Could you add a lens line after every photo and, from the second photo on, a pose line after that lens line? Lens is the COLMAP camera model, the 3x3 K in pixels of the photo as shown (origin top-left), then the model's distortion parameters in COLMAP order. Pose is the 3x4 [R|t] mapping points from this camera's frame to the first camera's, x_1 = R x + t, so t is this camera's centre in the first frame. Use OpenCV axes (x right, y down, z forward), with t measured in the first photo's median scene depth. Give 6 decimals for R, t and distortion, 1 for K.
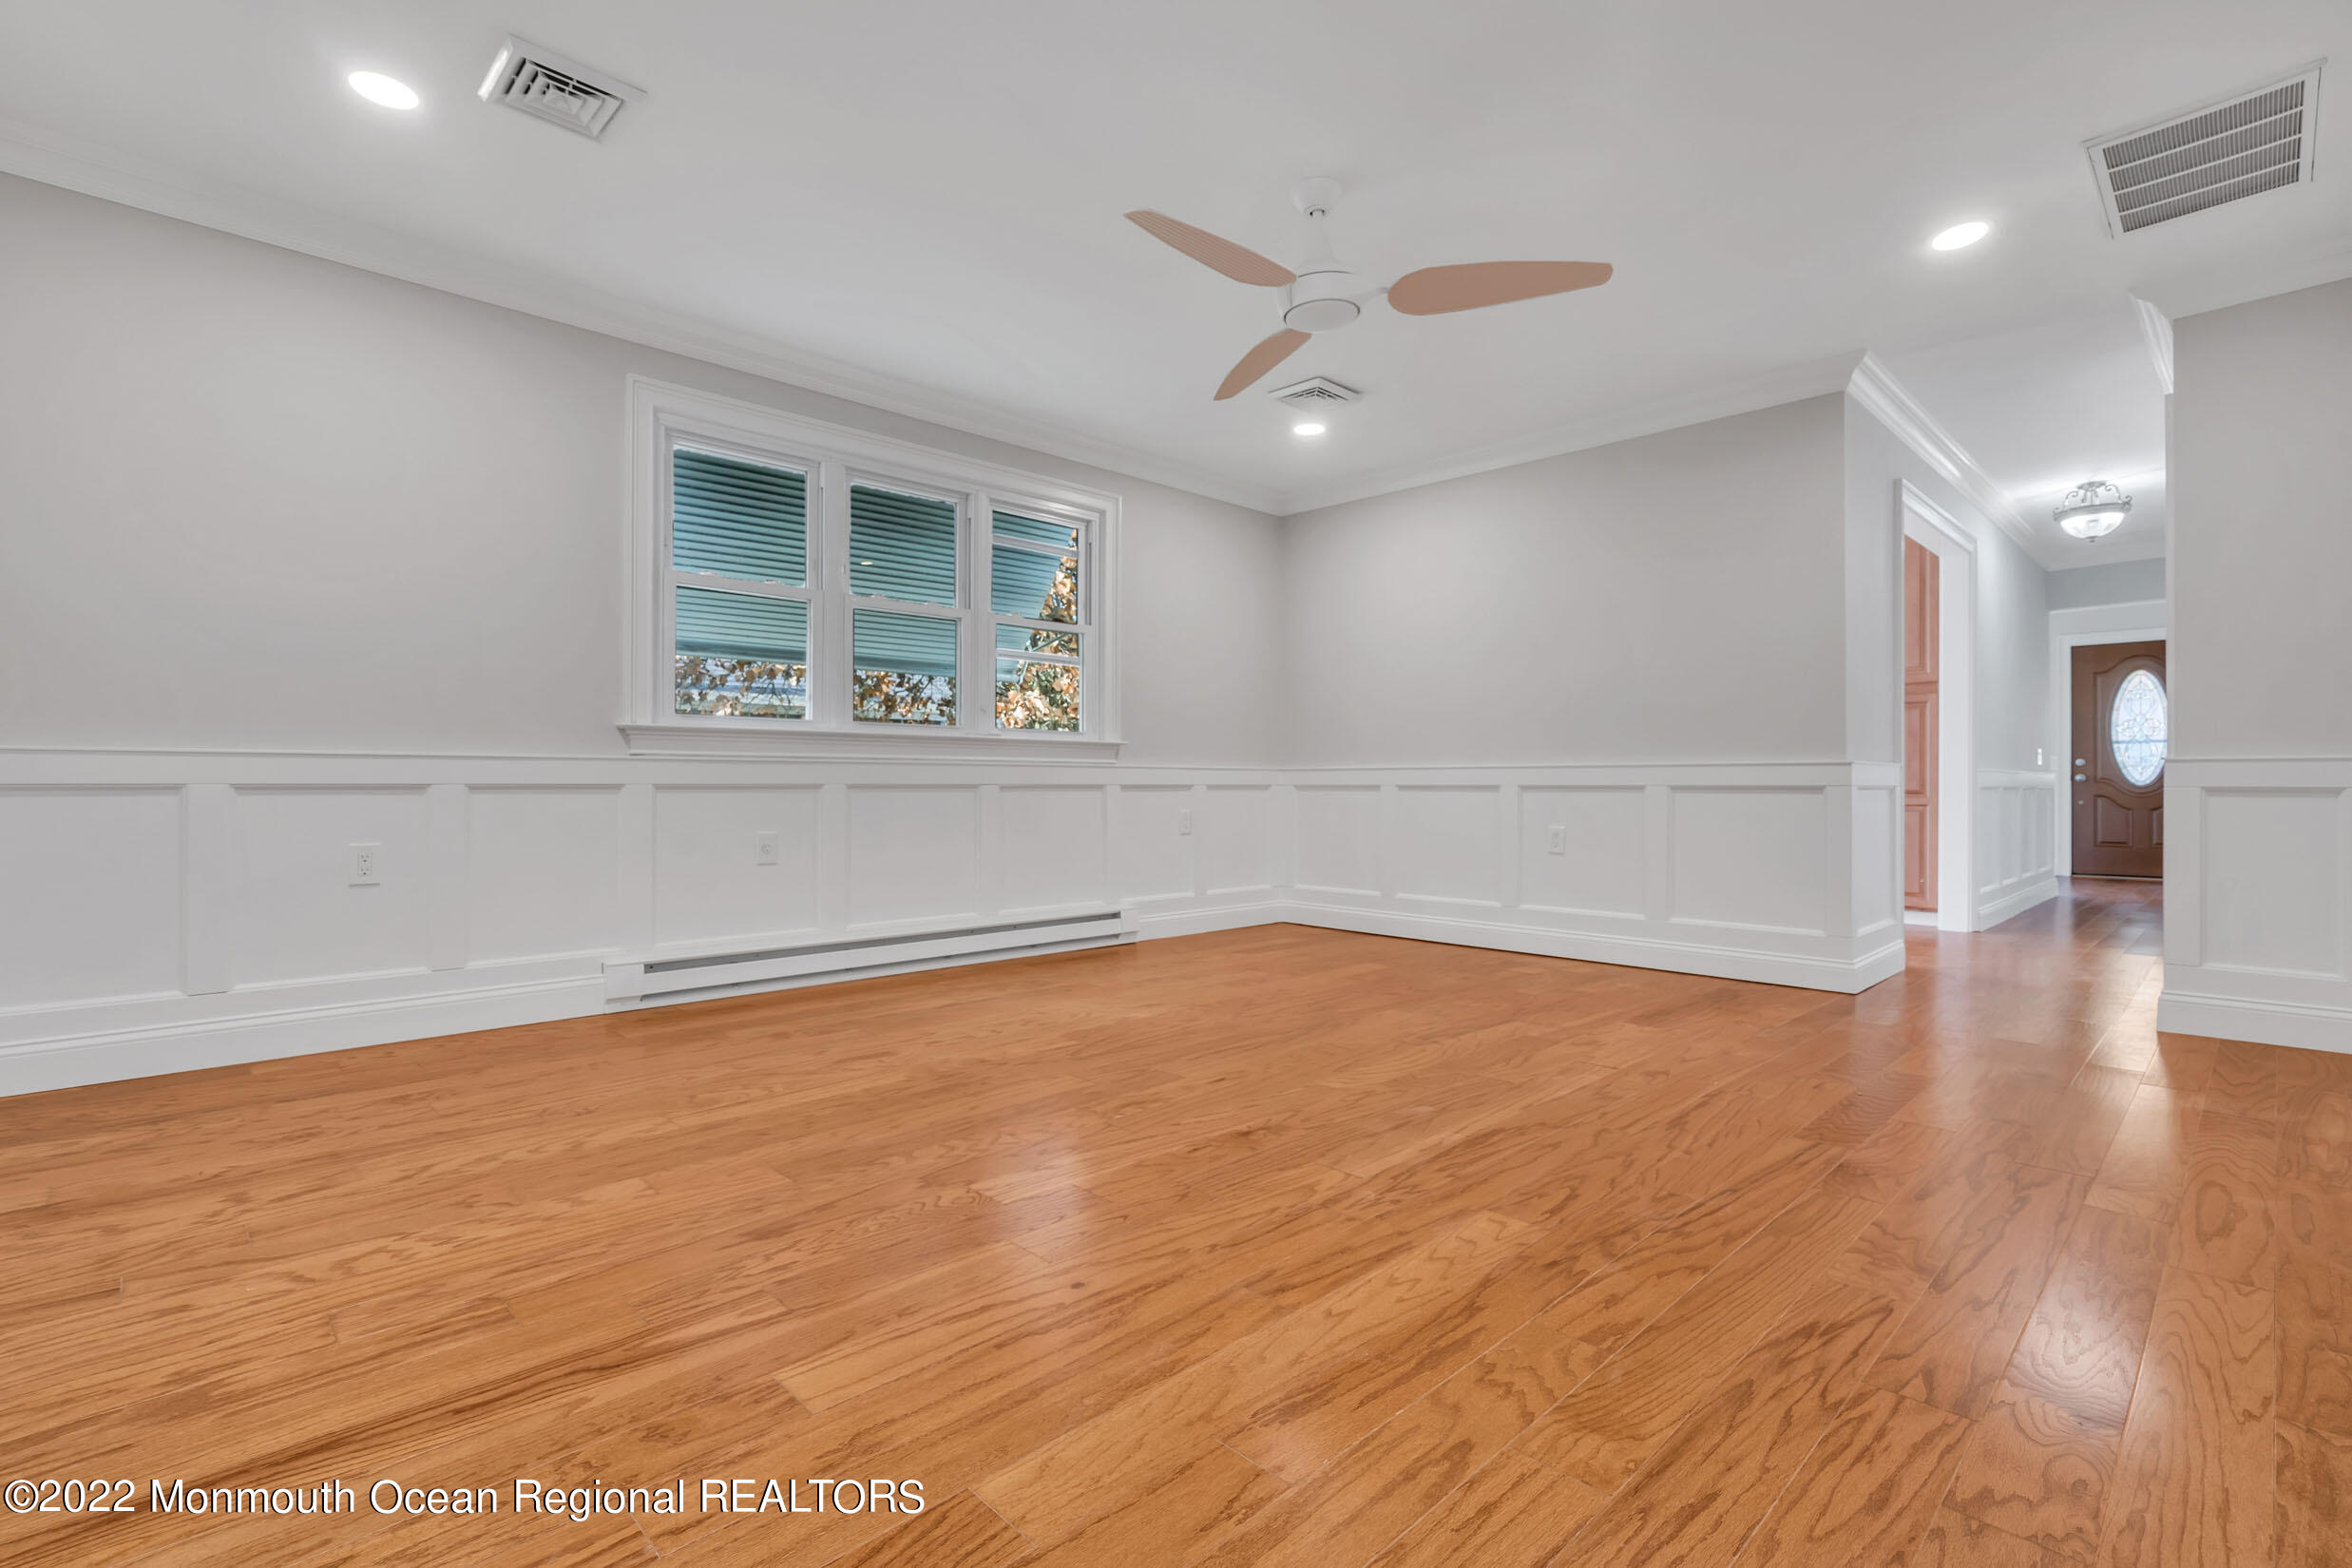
lens RADIAL K [[1072.6, 0, 1165.4], [0, 1072.6, 771.6], [0, 0, 1]] dist [-0.004339, 0.001233]
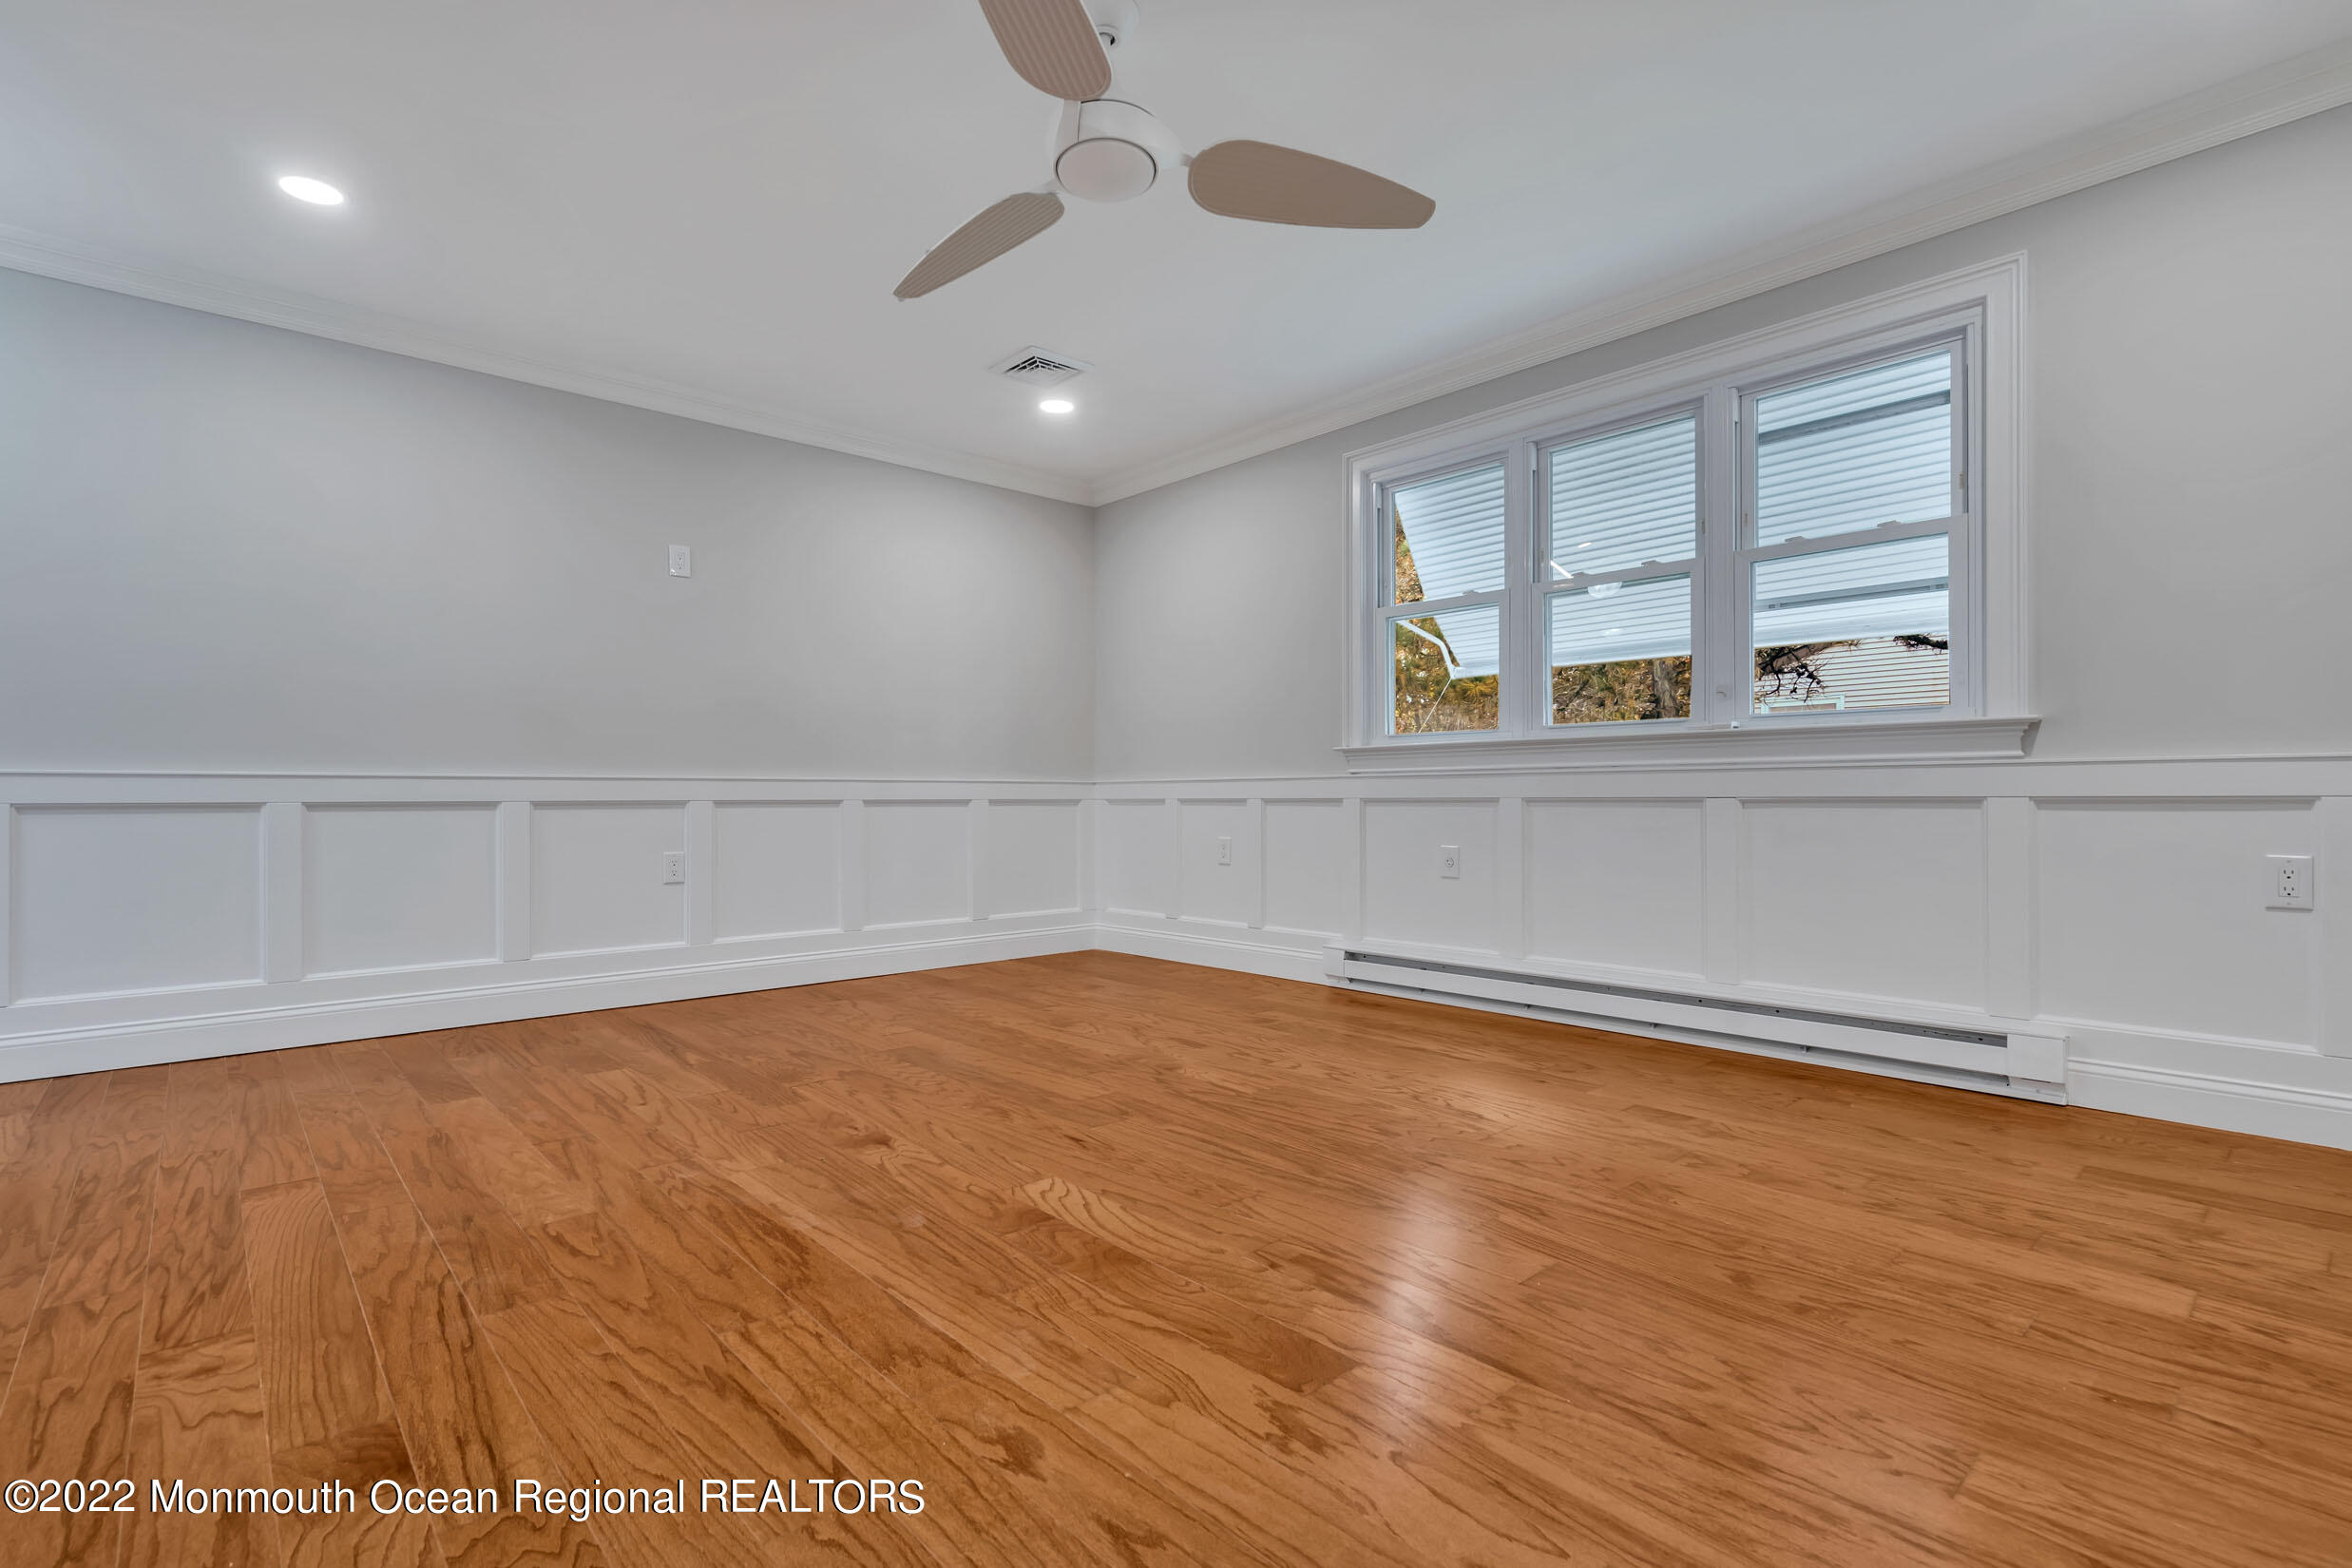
lens RADIAL K [[1072.6, 0, 1179.0], [0, 1072.6, 796.1], [0, 0, 1]] dist [-0.004339, 0.001233]
pose [[-0.020513, -0.002044, -0.999787, 1.374985], [0.016916, 0.999854, -0.002392, 0.016517], [0.999646, -0.016961, -0.020476, 1.645714]]
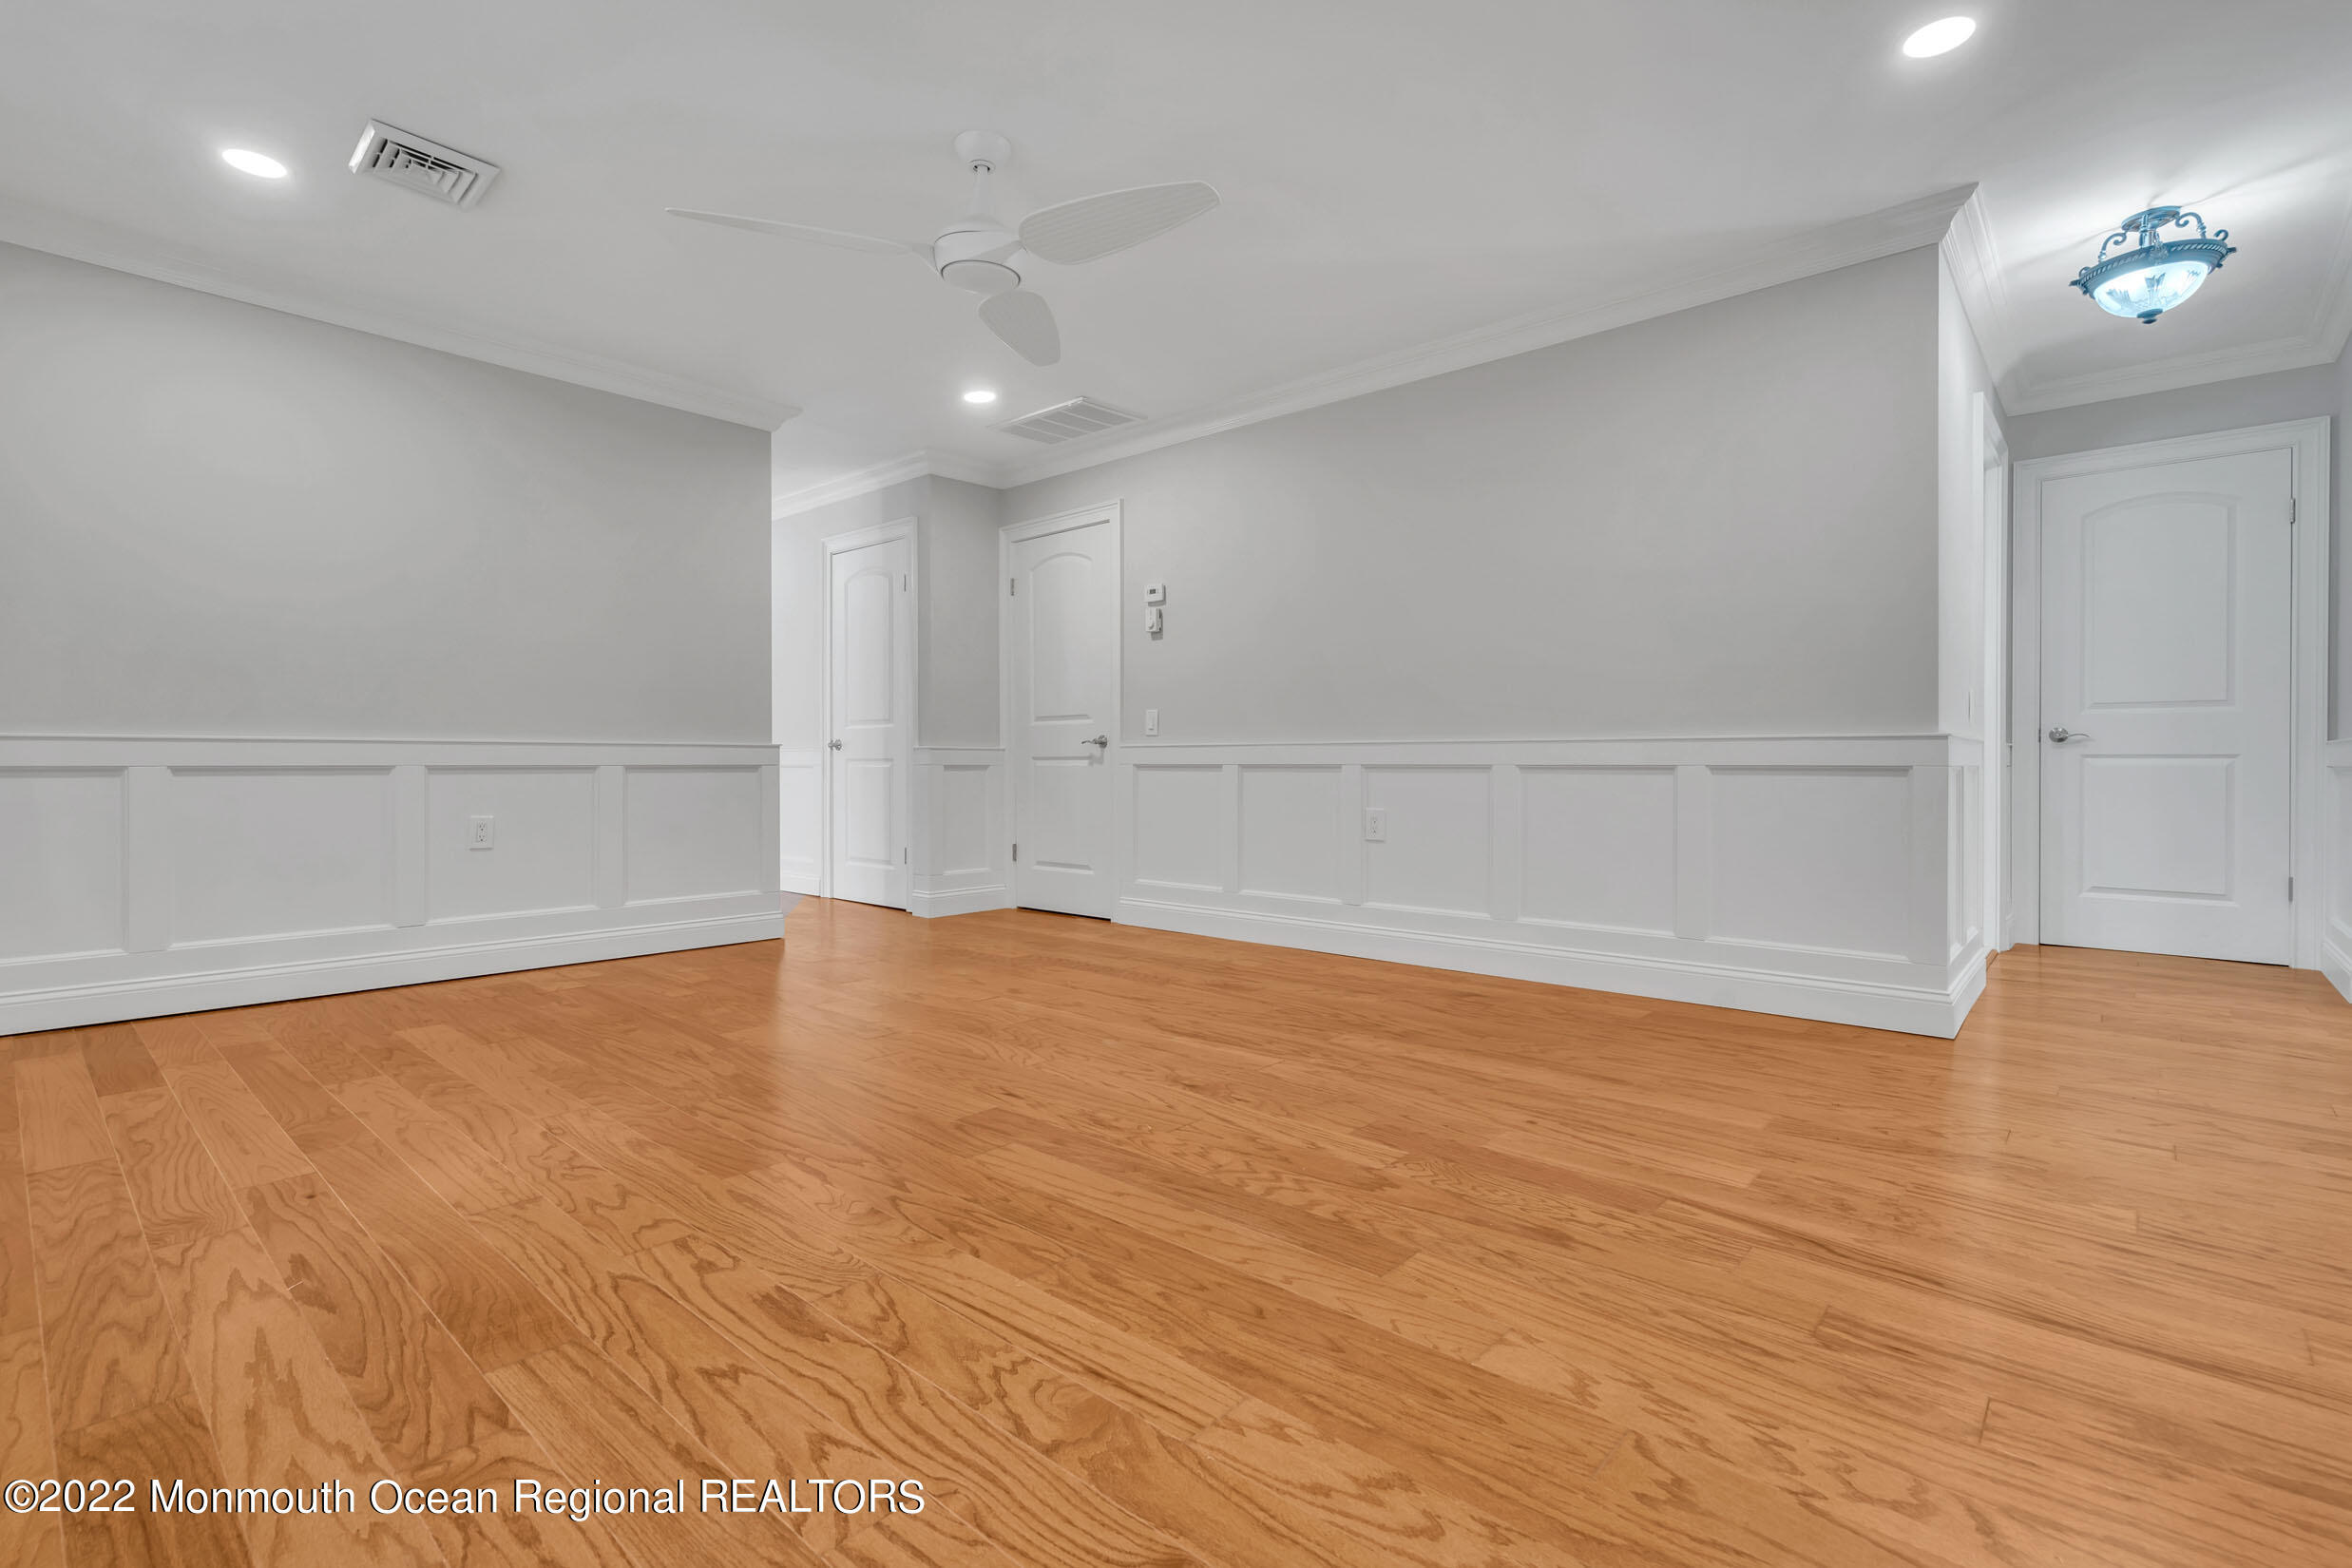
lens RADIAL K [[1072.6, 0, 1171.1], [0, 1072.6, 780.7], [0, 0, 1]] dist [-0.004339, 0.001233]
pose [[-0.077997, -0.015387, 0.996835, -1.274490], [-0.013335, 0.999808, 0.014389, 0.011922], [-0.996864, -0.012170, -0.078187, 1.397307]]
